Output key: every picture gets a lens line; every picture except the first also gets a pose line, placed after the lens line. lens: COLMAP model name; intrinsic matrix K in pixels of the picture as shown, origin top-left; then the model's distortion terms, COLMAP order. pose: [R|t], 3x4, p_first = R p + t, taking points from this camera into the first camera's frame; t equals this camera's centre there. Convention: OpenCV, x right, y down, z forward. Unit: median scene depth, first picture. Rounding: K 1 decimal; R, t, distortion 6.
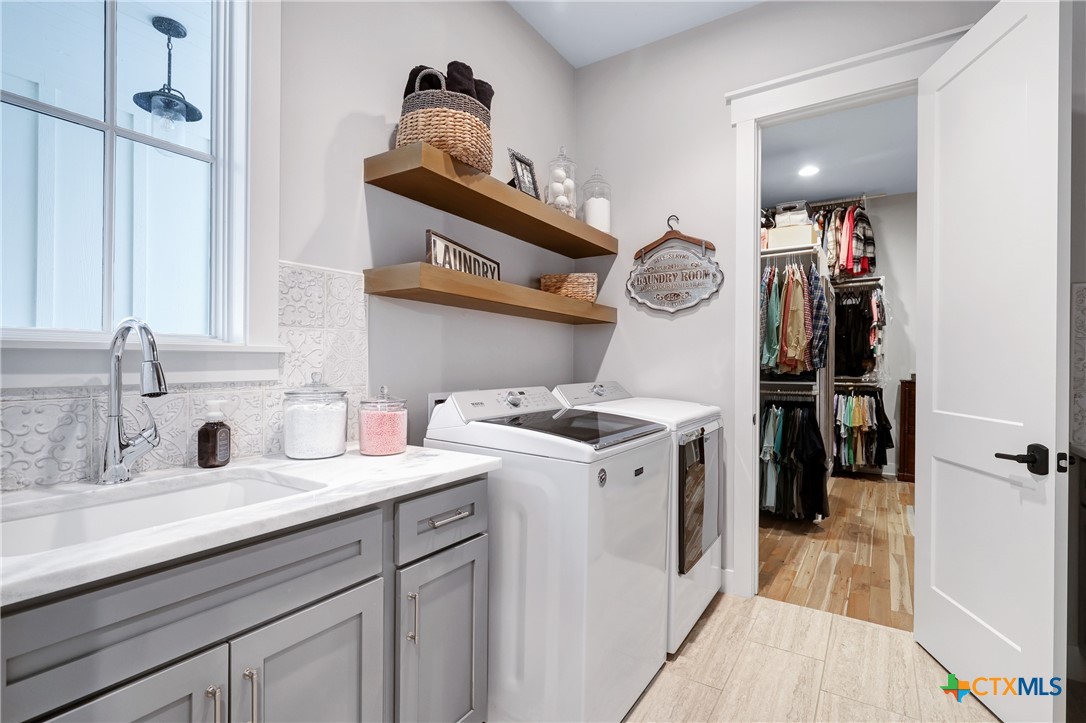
lens RADIAL K [[504.4, 0, 556.6], [0, 504.4, 364.5], [0, 0, 1]] dist [0.001474, 0.000523]
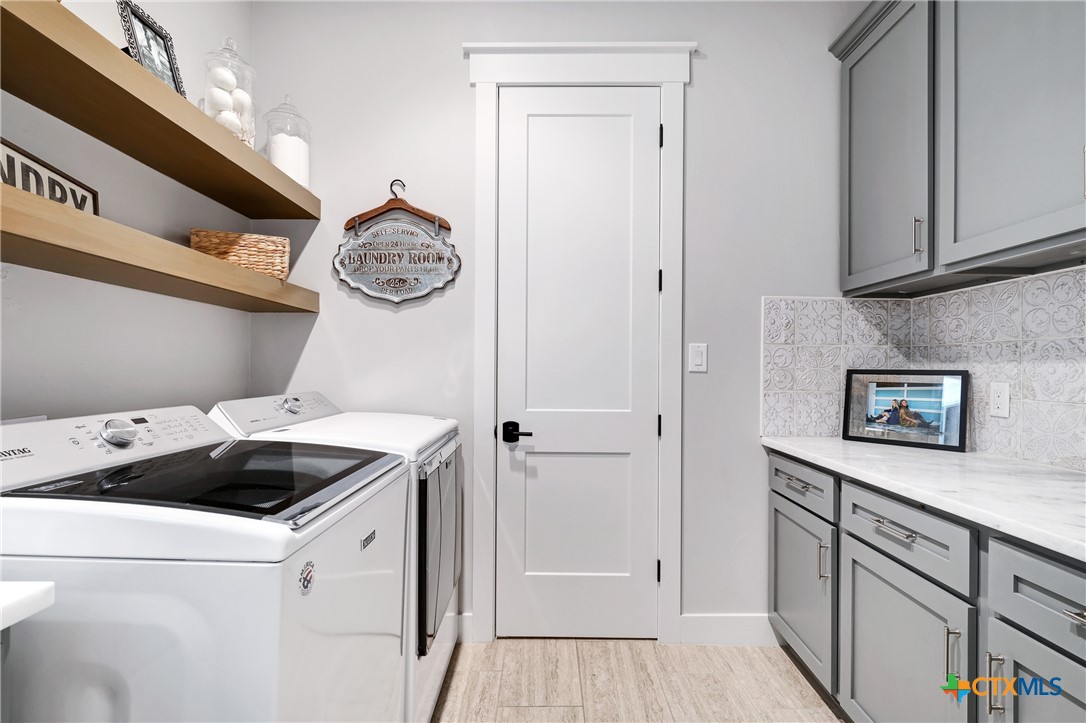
lens RADIAL K [[504.4, 0, 556.6], [0, 504.4, 364.5], [0, 0, 1]] dist [0.001474, 0.000523]
pose [[0.839010, 0.001398, 0.544114, 0.010673], [0.002404, 0.999977, -0.006275, -0.000790], [-0.544110, 0.006572, 0.838988, 0.216367]]
